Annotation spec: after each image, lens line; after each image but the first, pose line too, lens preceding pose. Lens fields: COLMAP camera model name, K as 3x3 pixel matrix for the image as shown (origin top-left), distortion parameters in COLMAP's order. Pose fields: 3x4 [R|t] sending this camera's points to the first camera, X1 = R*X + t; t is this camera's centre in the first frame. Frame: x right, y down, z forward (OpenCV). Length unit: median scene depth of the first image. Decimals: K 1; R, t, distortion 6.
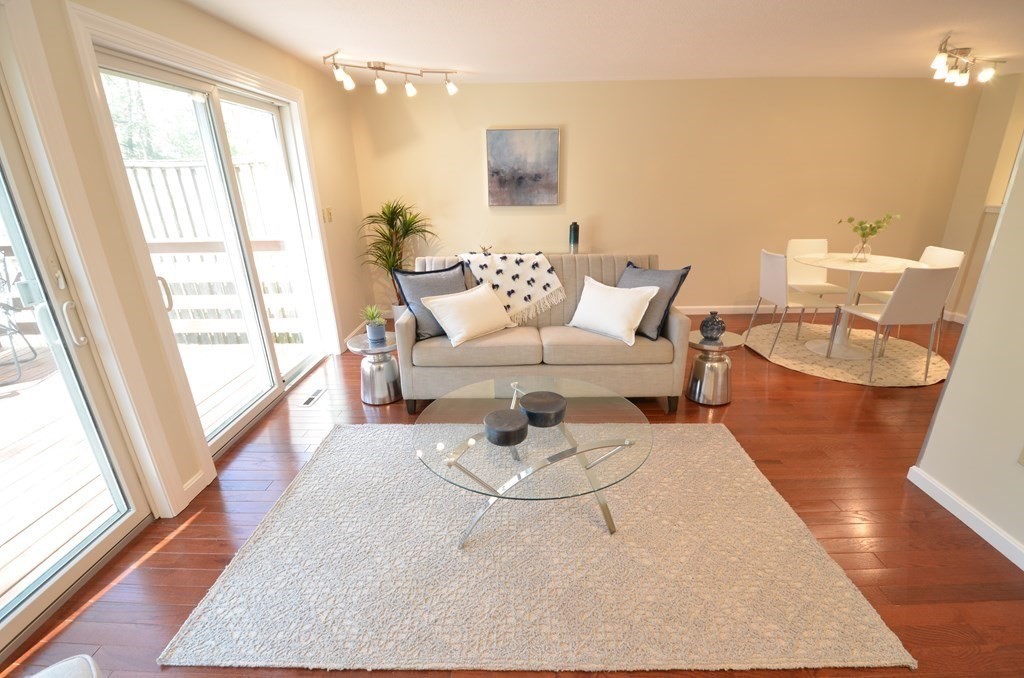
lens RADIAL K [[453.1, 0, 511.7], [0, 453.1, 354.2], [0, 0, 1]] dist [0.000979, -0.013443]
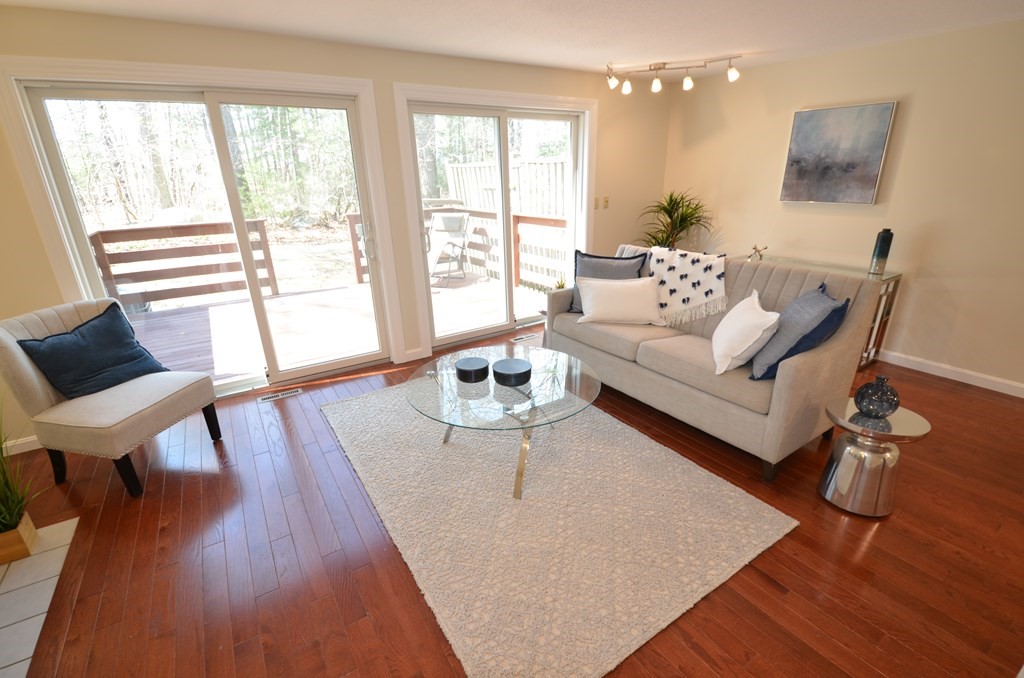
lens RADIAL K [[453.1, 0, 513.5], [0, 453.1, 350.2], [0, 0, 1]] dist [0.000979, -0.013443]
pose [[0.562606, 0.299661, -0.770505, 0.566187], [-0.279959, 0.945988, 0.163489, -0.076863], [0.777880, 0.123730, 0.616111, 0.150286]]
